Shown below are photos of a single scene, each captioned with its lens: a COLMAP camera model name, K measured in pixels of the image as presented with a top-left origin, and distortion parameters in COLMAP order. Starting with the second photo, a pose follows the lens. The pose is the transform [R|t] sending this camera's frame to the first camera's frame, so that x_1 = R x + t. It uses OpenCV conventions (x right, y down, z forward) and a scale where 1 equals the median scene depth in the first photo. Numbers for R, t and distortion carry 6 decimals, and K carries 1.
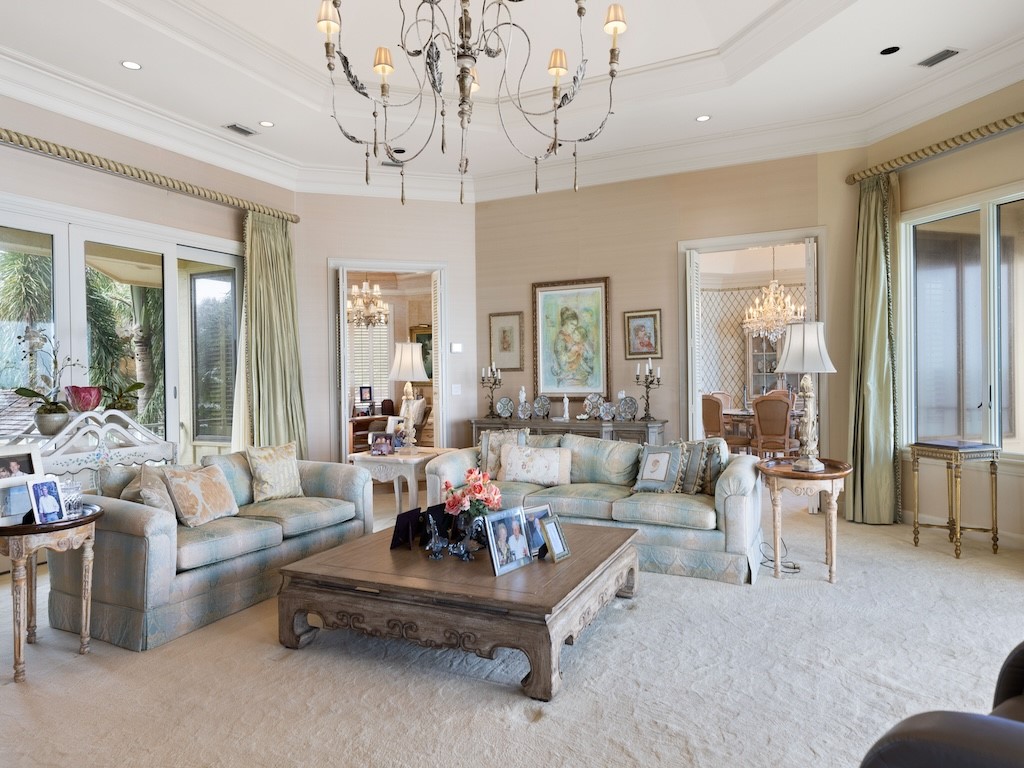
lens RADIAL K [[667.3, 0, 509.9], [0, 667.3, 381.3], [0, 0, 1]] dist [0.006296, 0.000529]
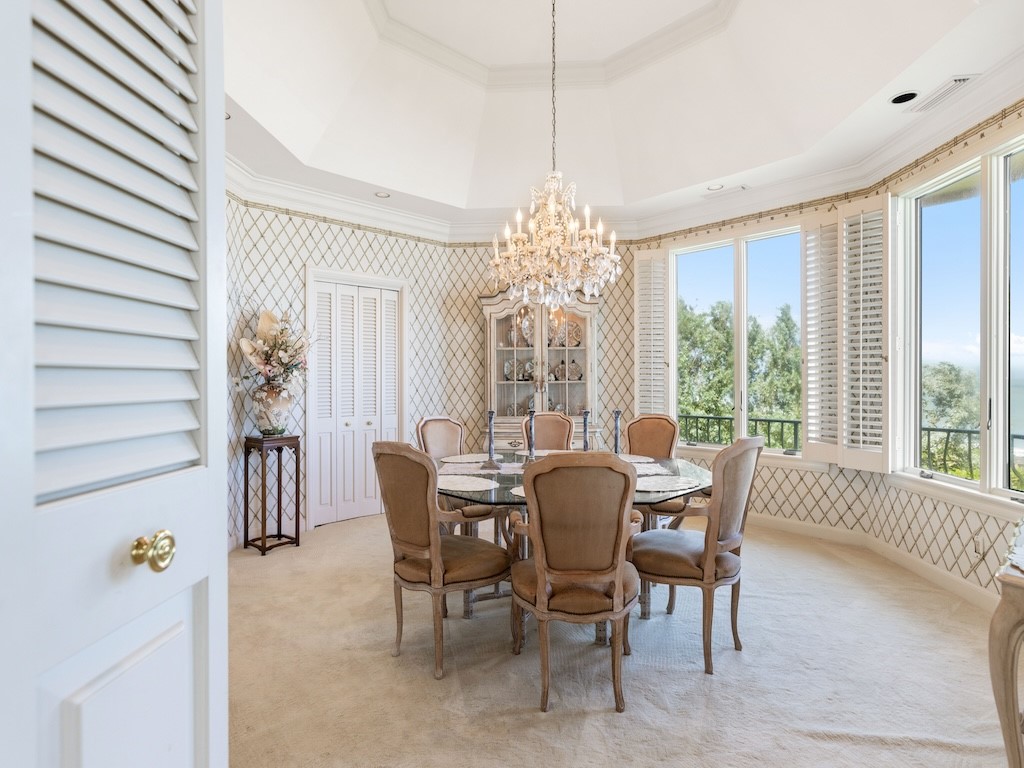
lens RADIAL K [[545.3, 0, 510.4], [0, 545.3, 381.9], [0, 0, 1]] dist [0.000581, 0.000024]
pose [[0.919960, 0.011634, 0.391841, 0.174885], [-0.007076, 0.999889, -0.013075, -0.004724], [-0.391950, 0.009256, 0.919940, 0.520330]]
